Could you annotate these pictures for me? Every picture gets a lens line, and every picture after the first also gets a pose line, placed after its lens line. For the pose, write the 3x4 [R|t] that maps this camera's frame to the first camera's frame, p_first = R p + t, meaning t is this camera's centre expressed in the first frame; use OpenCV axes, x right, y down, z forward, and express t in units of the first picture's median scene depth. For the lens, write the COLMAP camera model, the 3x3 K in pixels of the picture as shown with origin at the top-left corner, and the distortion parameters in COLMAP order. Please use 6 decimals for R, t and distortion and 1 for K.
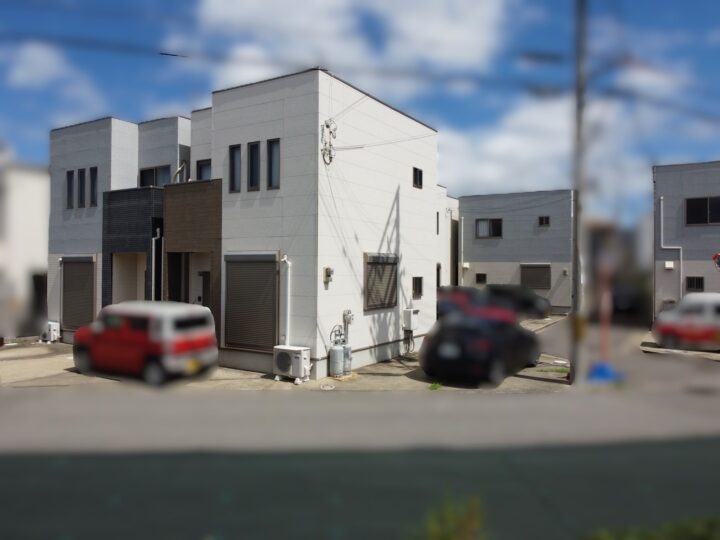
lens RADIAL K [[548.9, 0, 360.0], [0, 548.9, 270.0], [0, 0, 1]] dist [-0.006349, -0.001956]
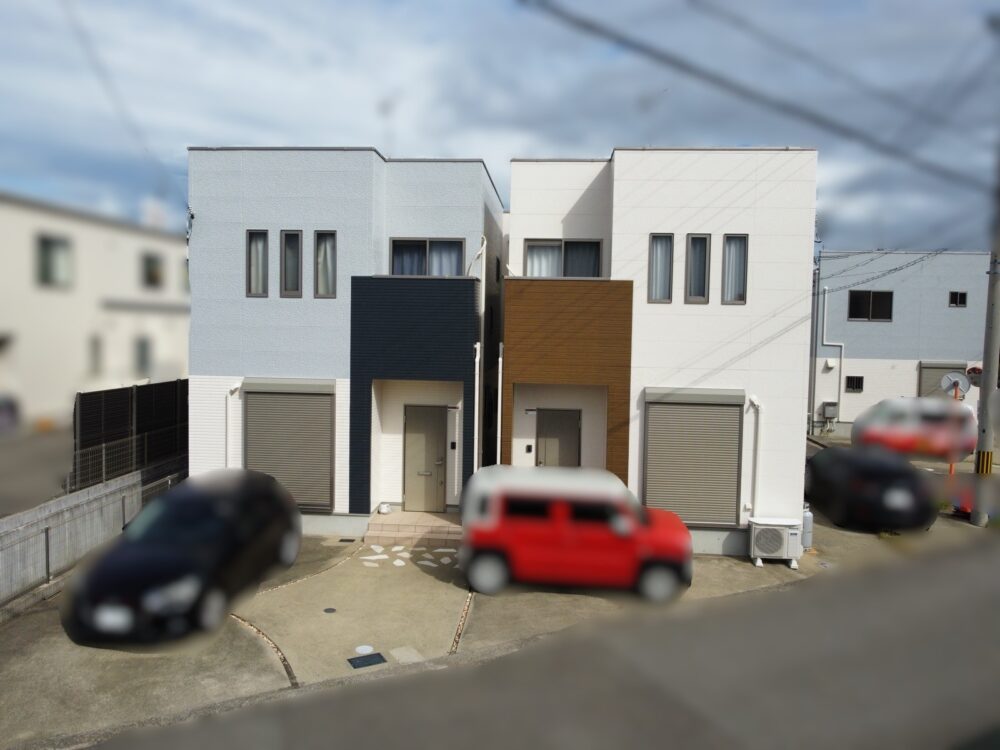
lens RADIAL K [[762.4, 0, 500.0], [0, 762.4, 375.0], [0, 0, 1]] dist [-0.006349, -0.001956]
pose [[0.892367, -0.015719, 0.451036, -0.740012], [-0.015558, 0.997728, 0.065553, -0.096172], [-0.451041, -0.065515, 0.890095, 0.200043]]
